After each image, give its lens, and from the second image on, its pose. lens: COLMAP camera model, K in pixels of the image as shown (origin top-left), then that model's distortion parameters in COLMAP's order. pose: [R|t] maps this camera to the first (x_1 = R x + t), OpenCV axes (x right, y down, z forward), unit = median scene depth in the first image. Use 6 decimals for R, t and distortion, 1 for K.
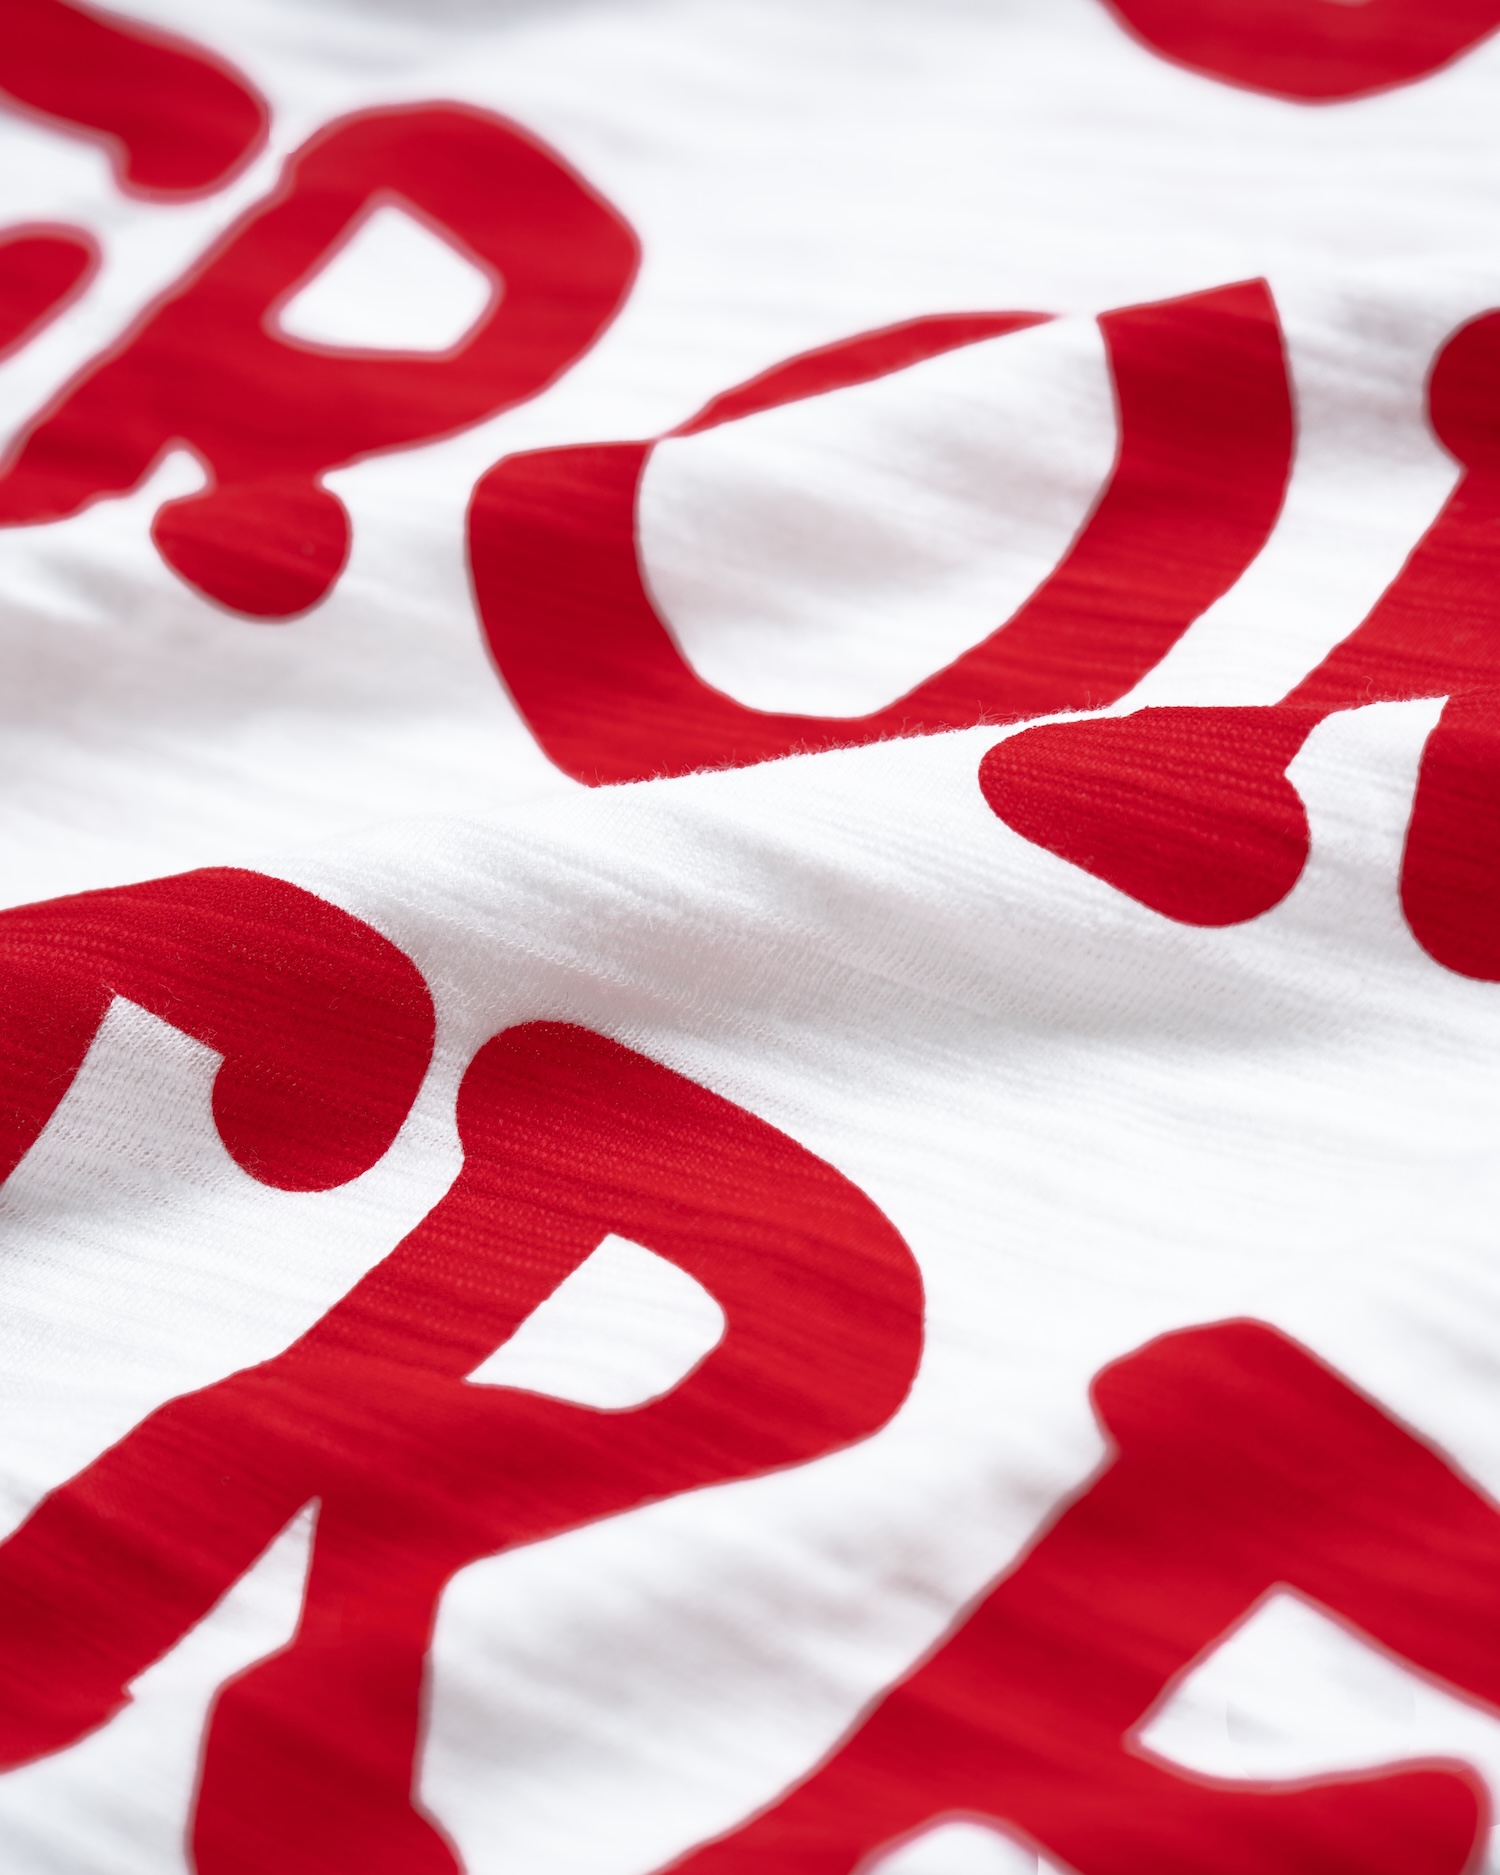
lens RADIAL K [[4338.3, 0, 750.0], [0, 4338.3, 937.5], [0, 0, 1]] dist [0.496950, 0.219055]
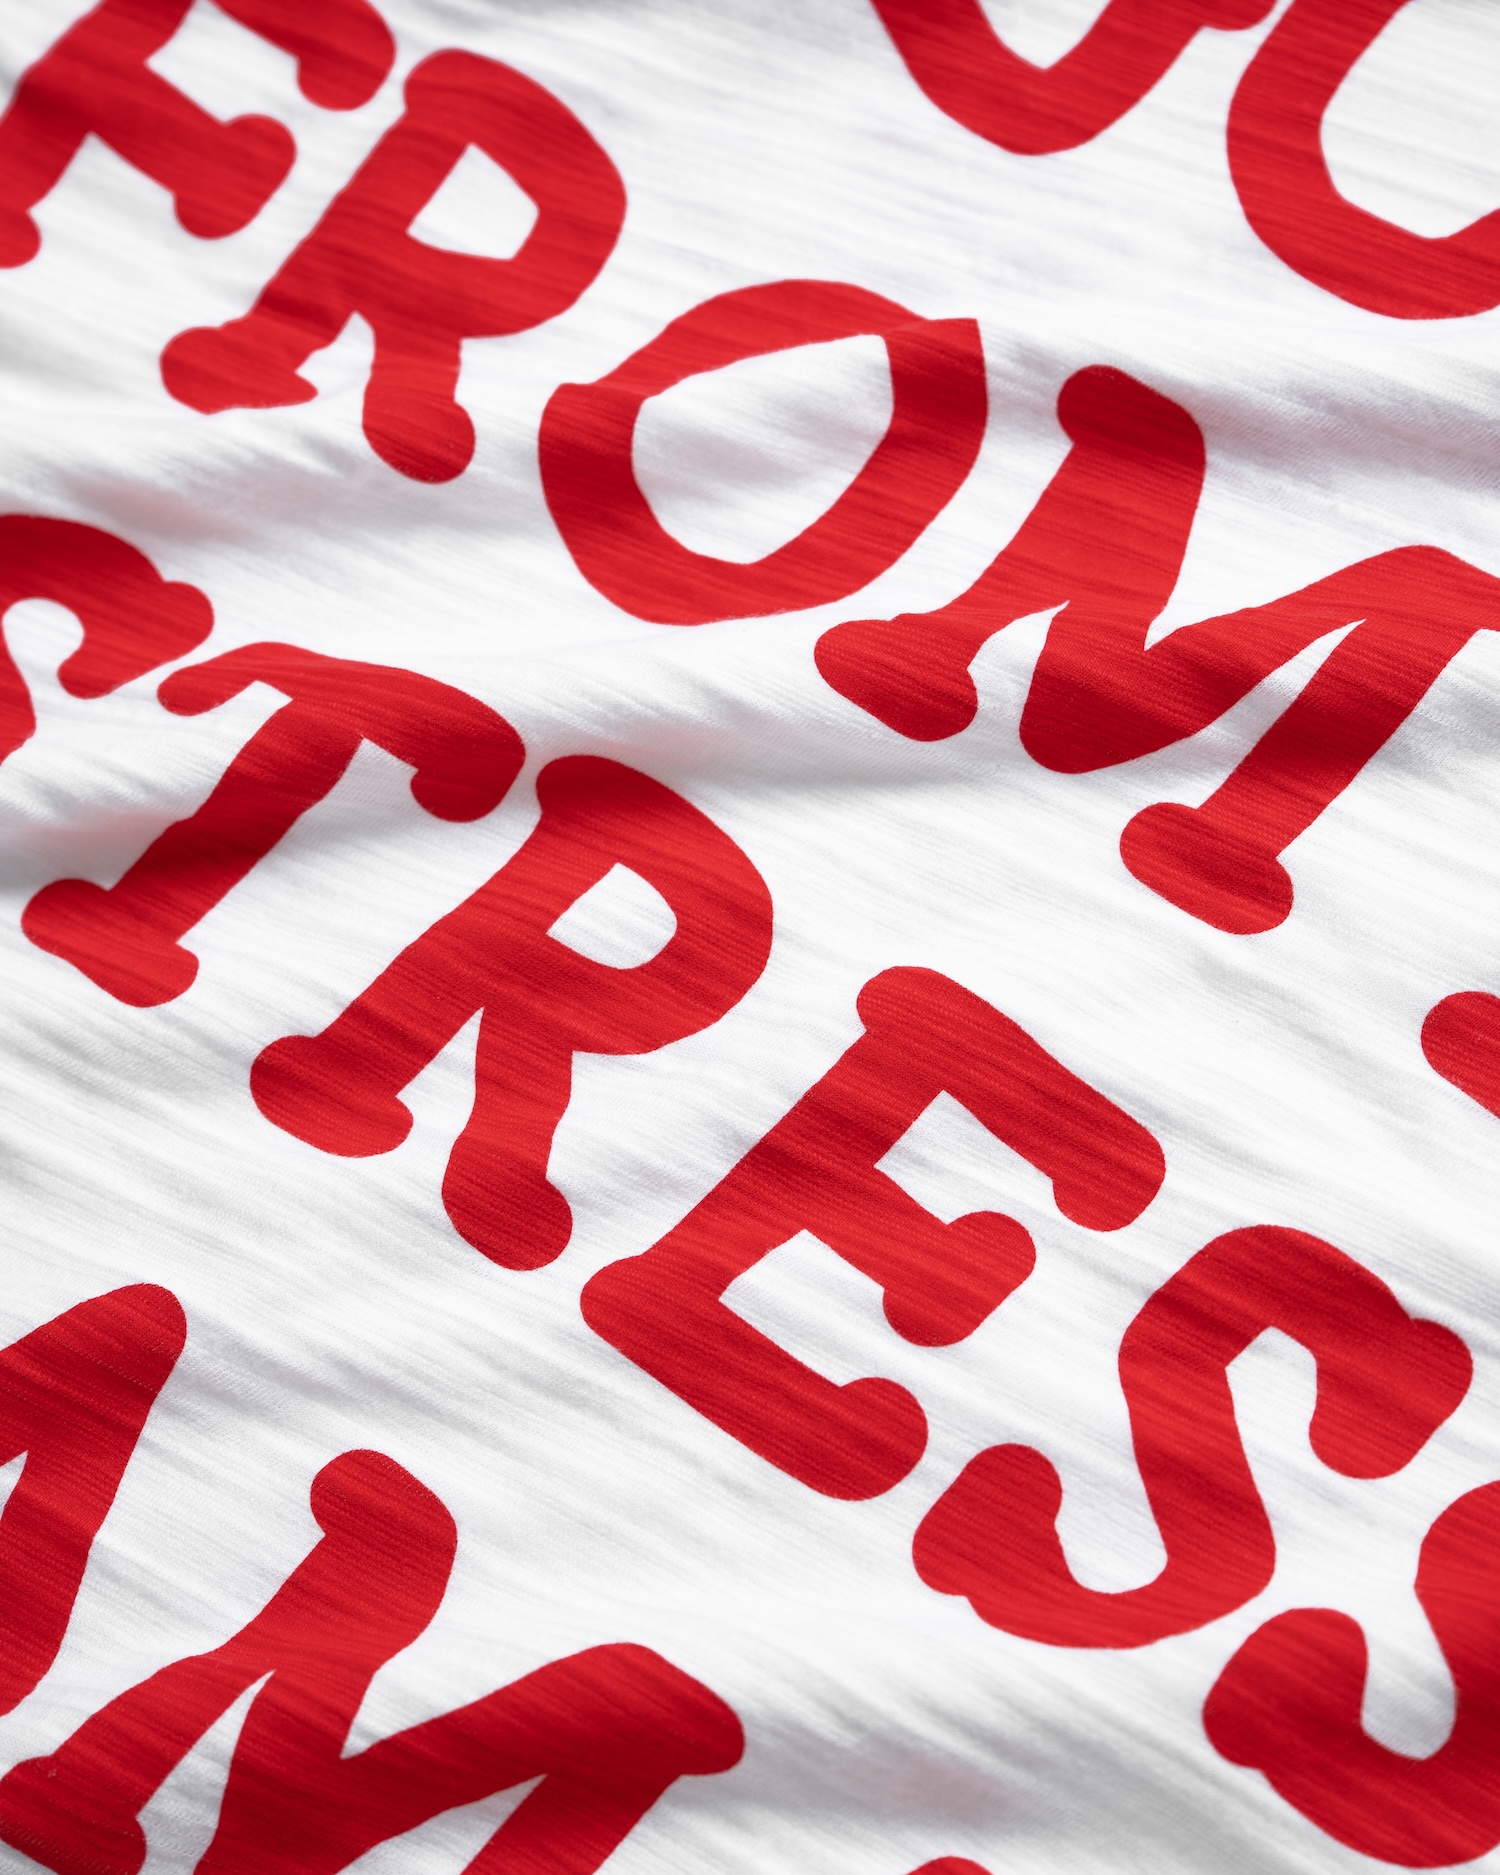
lens RADIAL K [[4338.3, 0, 750.0], [0, 4338.3, 937.5], [0, 0, 1]] dist [0.496950, 0.219055]
pose [[0.995709, 0.012261, 0.091726, -0.149602], [-0.053444, 0.885372, 0.461802, -0.802942], [-0.075550, -0.464722, 0.882228, -0.761391]]
